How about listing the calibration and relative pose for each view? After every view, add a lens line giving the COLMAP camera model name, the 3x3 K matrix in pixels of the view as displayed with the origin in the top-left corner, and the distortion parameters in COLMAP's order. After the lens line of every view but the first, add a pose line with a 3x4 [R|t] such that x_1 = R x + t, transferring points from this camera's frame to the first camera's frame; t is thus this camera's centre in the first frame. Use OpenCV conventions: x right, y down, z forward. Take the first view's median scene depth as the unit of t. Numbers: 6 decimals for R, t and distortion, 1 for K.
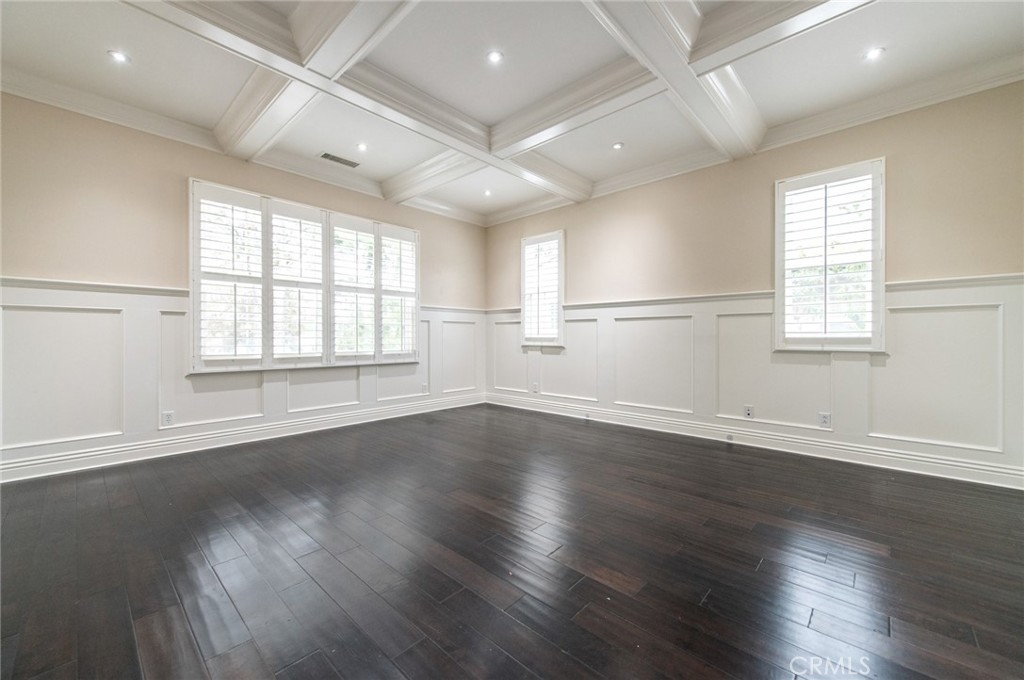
lens RADIAL K [[404.9, 0, 516.0], [0, 404.9, 336.5], [0, 0, 1]] dist [0.015934, -0.004016]
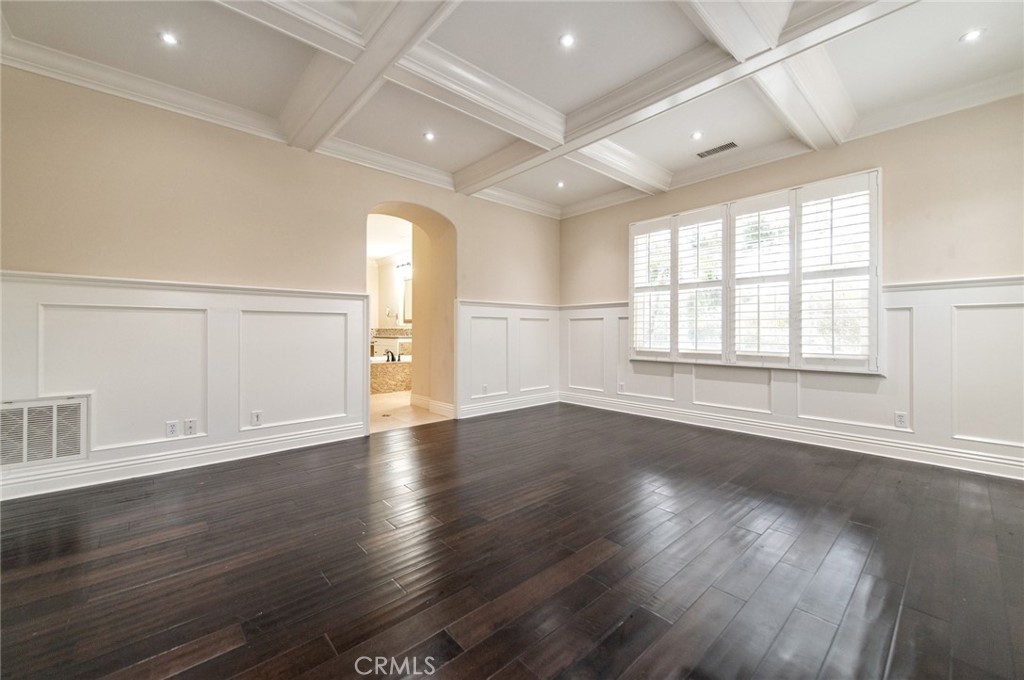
lens RADIAL K [[404.9, 0, 513.8], [0, 404.9, 335.0], [0, 0, 1]] dist [0.015934, -0.004016]
pose [[-0.096430, 0.003471, -0.995334, 0.535844], [-0.003501, 0.999987, 0.003826, 0.000595], [0.995334, 0.003854, -0.096417, 0.582953]]
